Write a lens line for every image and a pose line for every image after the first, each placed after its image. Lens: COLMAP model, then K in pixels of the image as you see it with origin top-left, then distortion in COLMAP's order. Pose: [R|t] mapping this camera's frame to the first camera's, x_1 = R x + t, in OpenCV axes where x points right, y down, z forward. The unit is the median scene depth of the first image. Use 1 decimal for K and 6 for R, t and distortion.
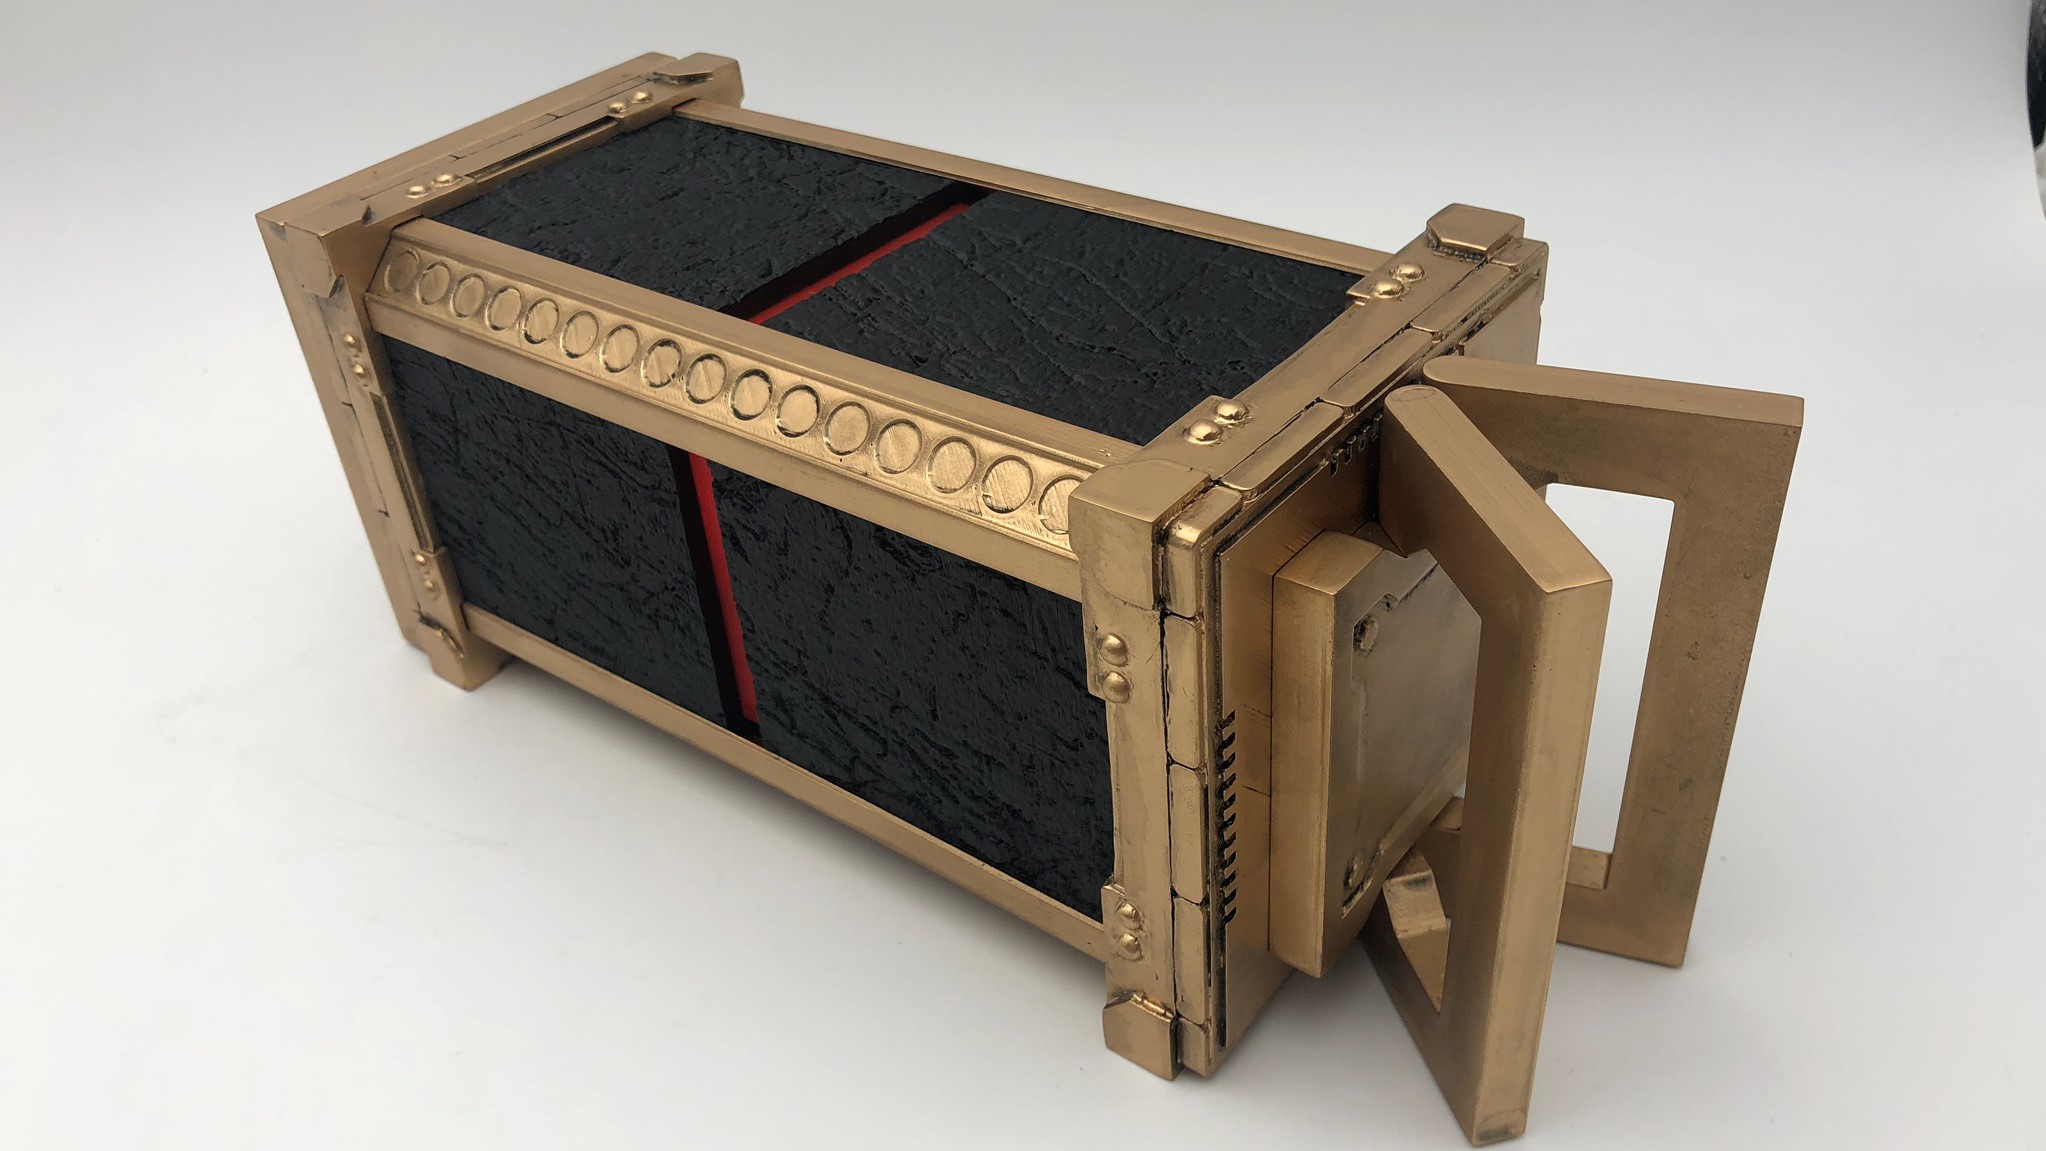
lens RADIAL K [[1731.6, 0, 994.3], [0, 1731.6, 565.2], [0, 0, 1]] dist [0.026196, -0.005851]
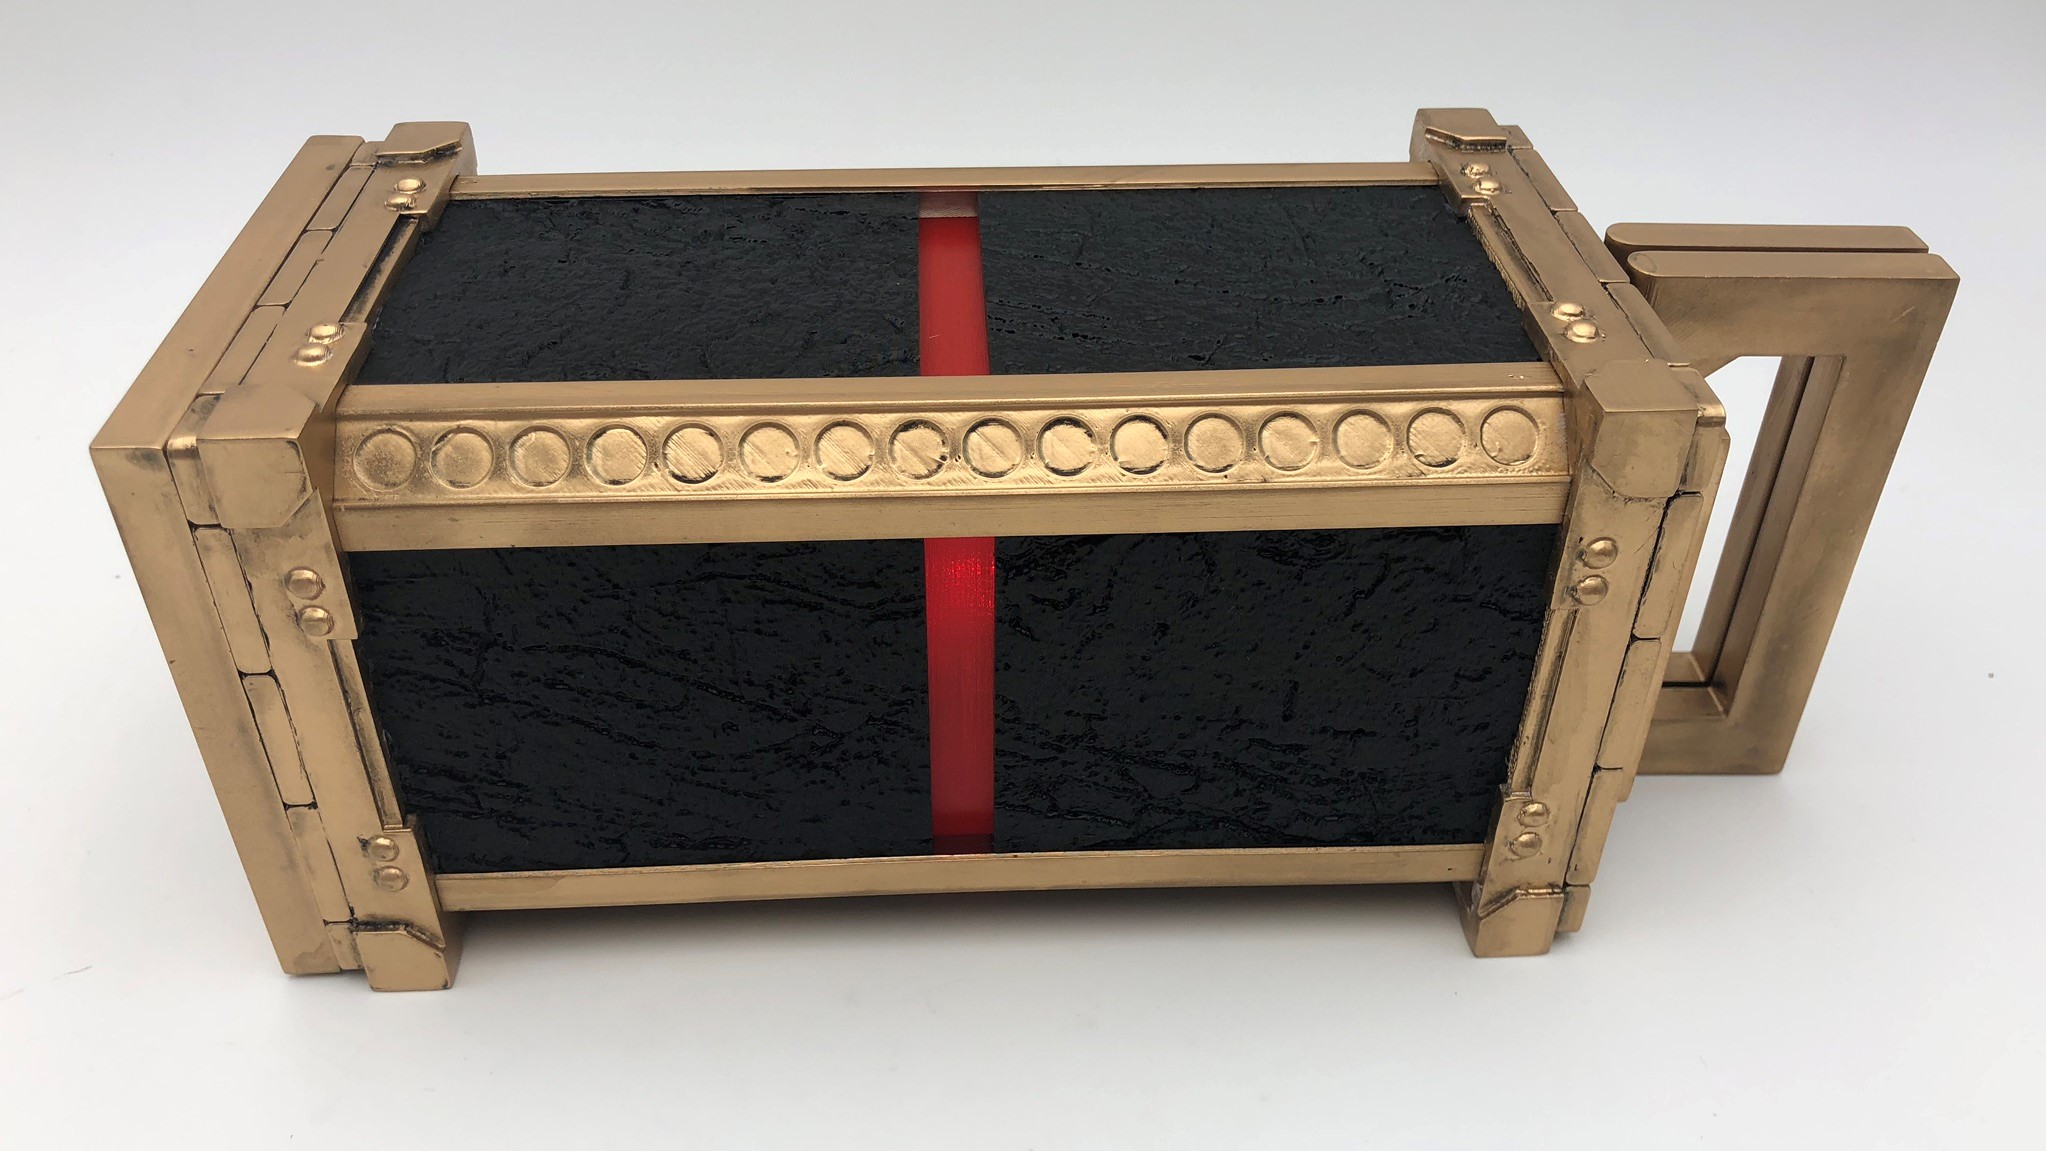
lens RADIAL K [[1741.4, 0, 1023.0], [0, 1741.4, 575.5], [0, 0, 1]] dist [0.038029, -0.004716]
pose [[0.755752, -0.322195, 0.570113, -0.646261], [0.318783, 0.941483, 0.109487, -0.132841], [-0.572028, 0.098998, 0.814238, 0.281467]]
